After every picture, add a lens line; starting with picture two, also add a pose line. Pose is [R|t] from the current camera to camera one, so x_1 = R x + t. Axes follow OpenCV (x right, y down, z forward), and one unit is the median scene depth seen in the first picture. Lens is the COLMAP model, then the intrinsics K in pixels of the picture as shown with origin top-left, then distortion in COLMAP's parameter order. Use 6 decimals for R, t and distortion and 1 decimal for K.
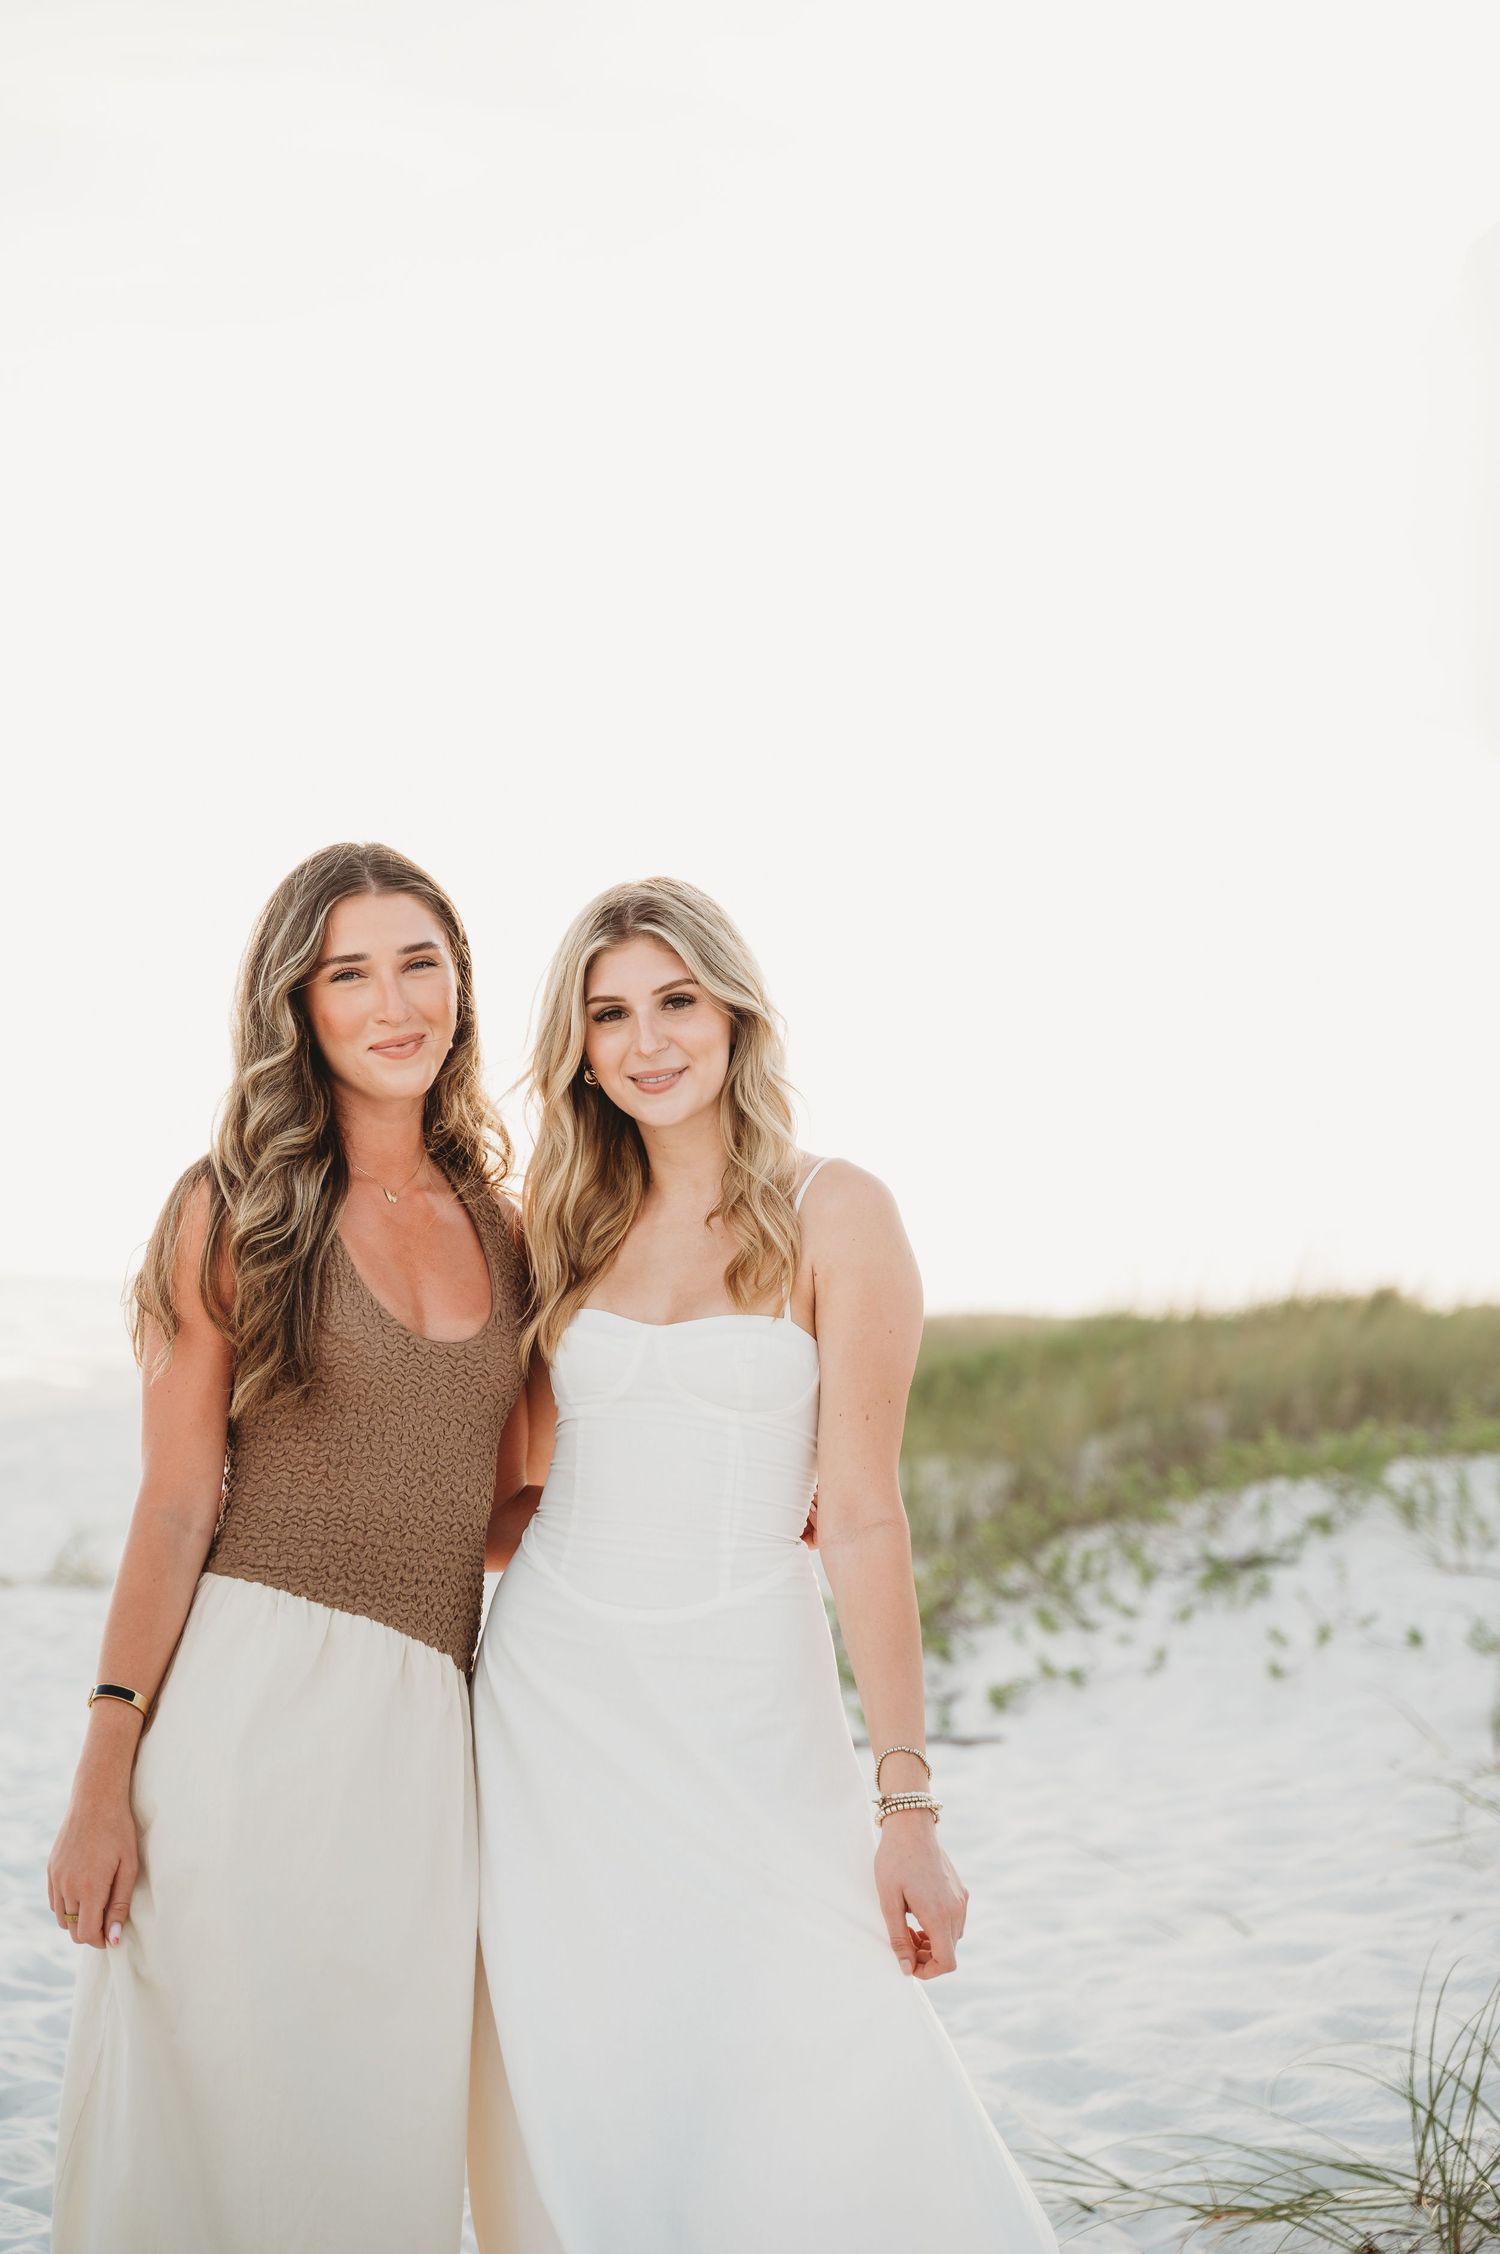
lens RADIAL K [[4951.9, 0, 750.0], [0, 4951.9, 1127.0], [0, 0, 1]] dist [-0.003753, -0.077733]
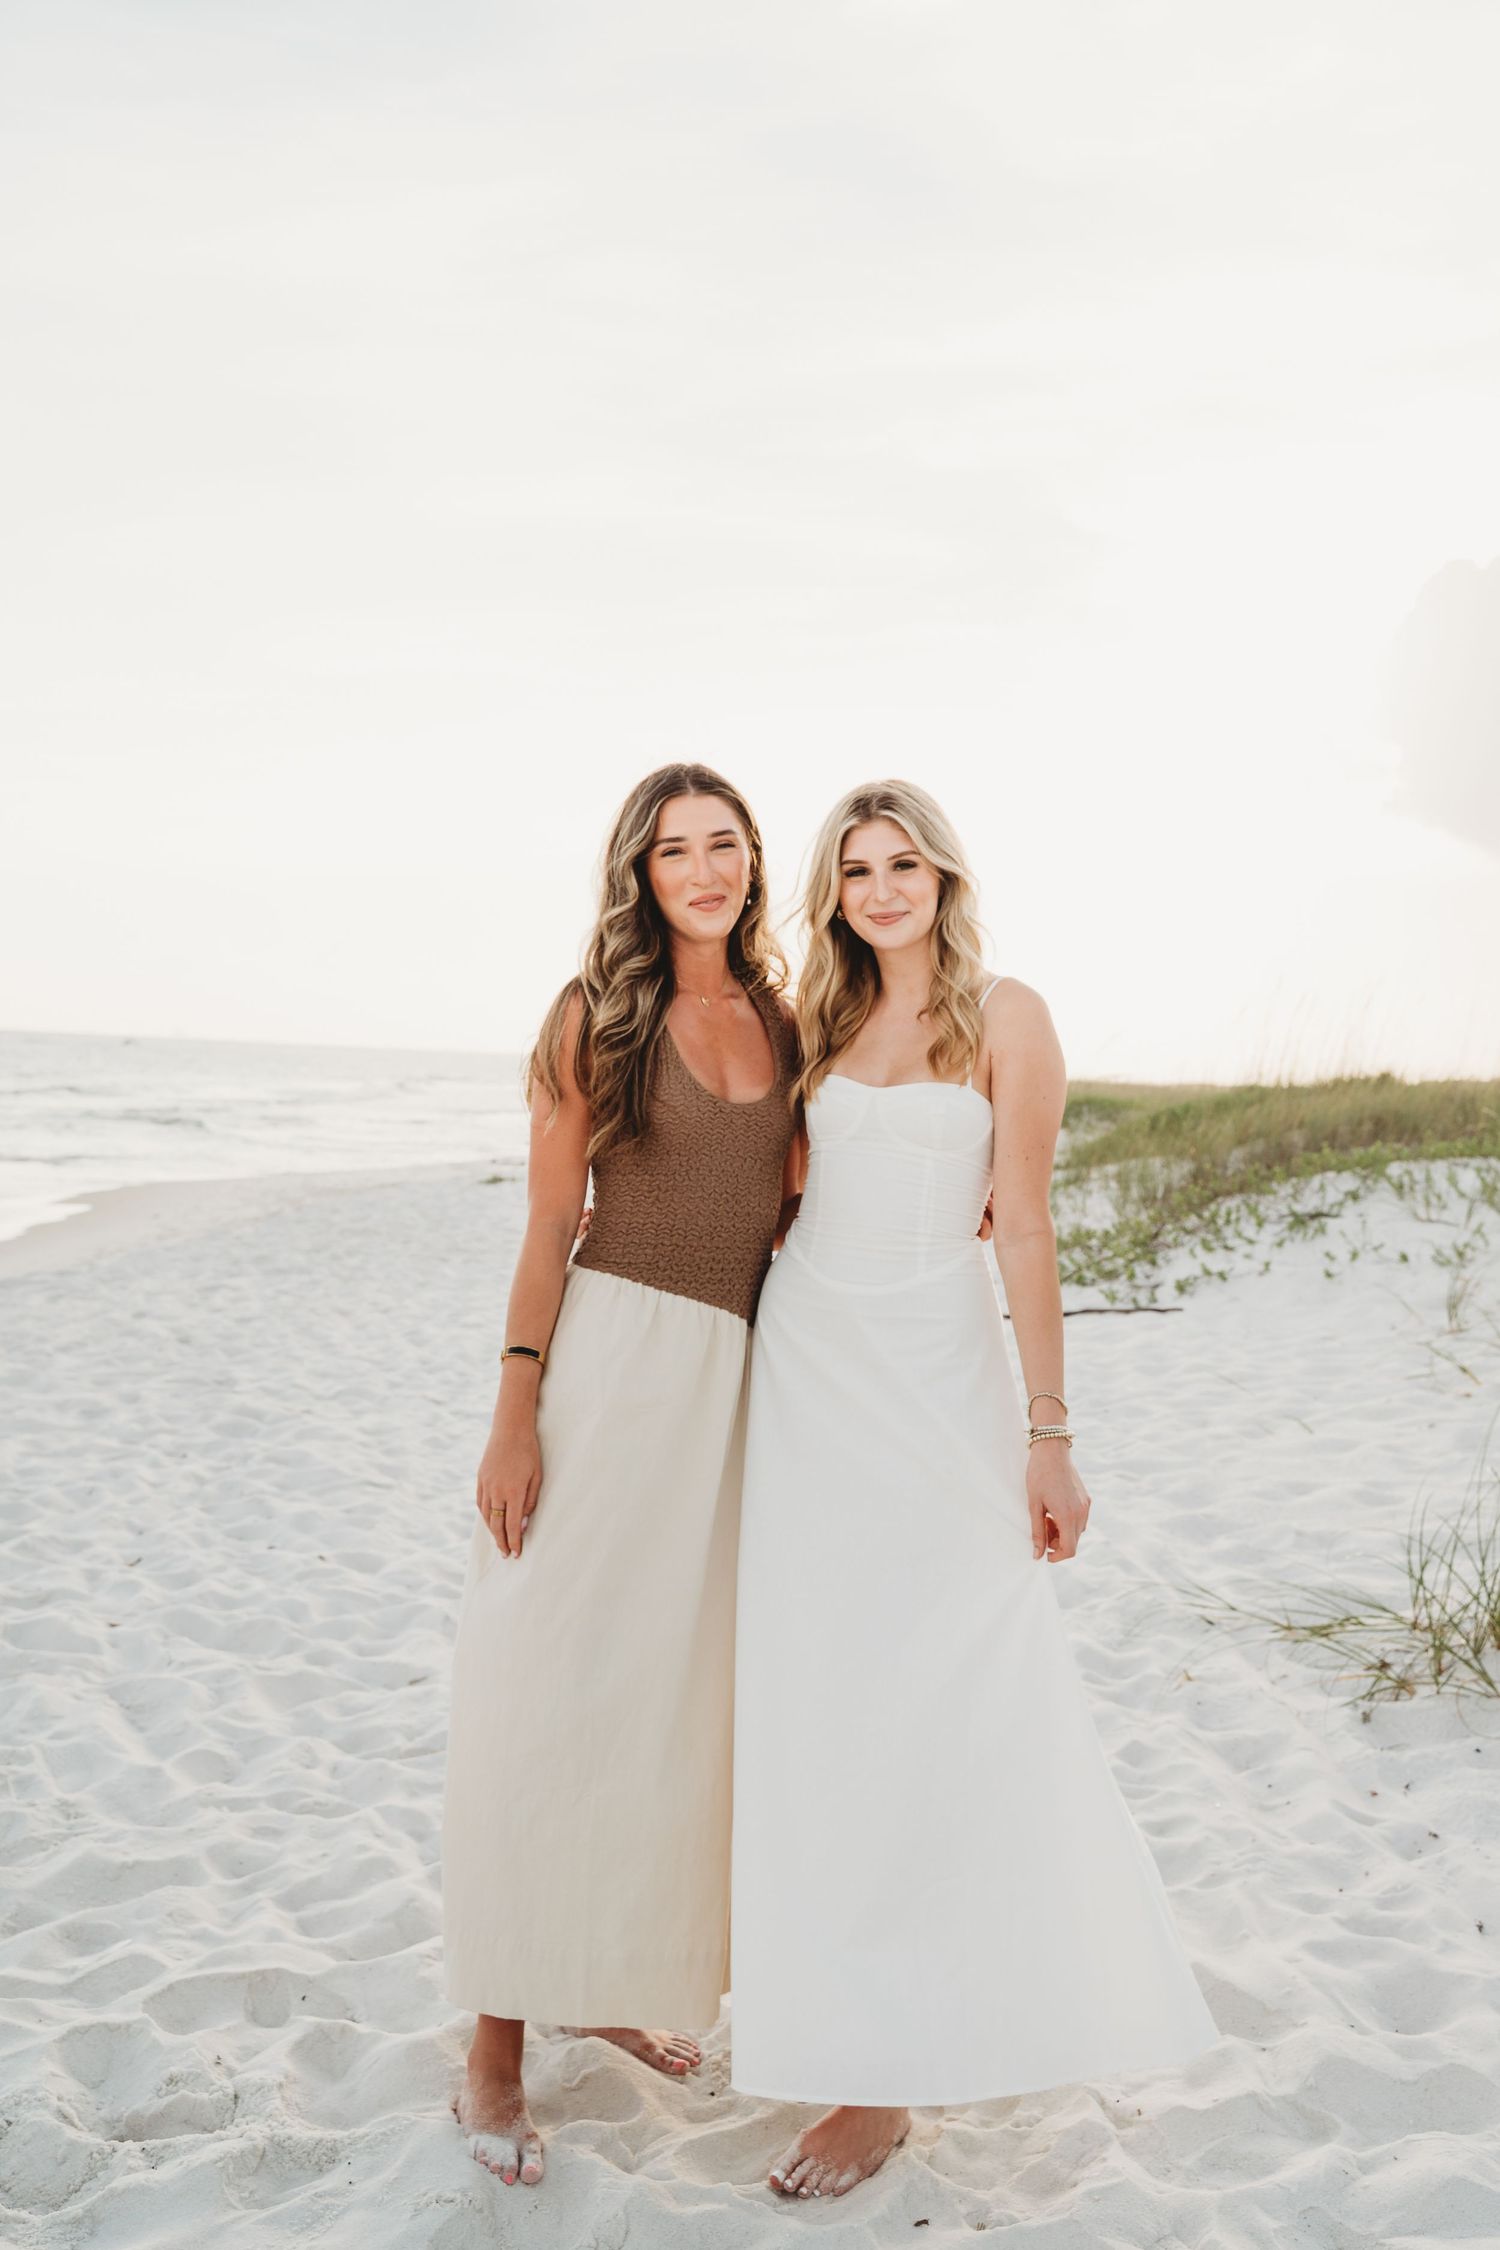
lens RADIAL K [[2384.4, 0, 750.0], [0, 2384.4, 1125.0], [0, 0, 1]] dist [-0.062205, 0.117995]
pose [[0.991125, 0.002355, -0.132912, 0.014654], [0.004847, 0.998538, 0.053838, 0.005456], [0.132844, -0.054004, 0.989665, 0.142934]]
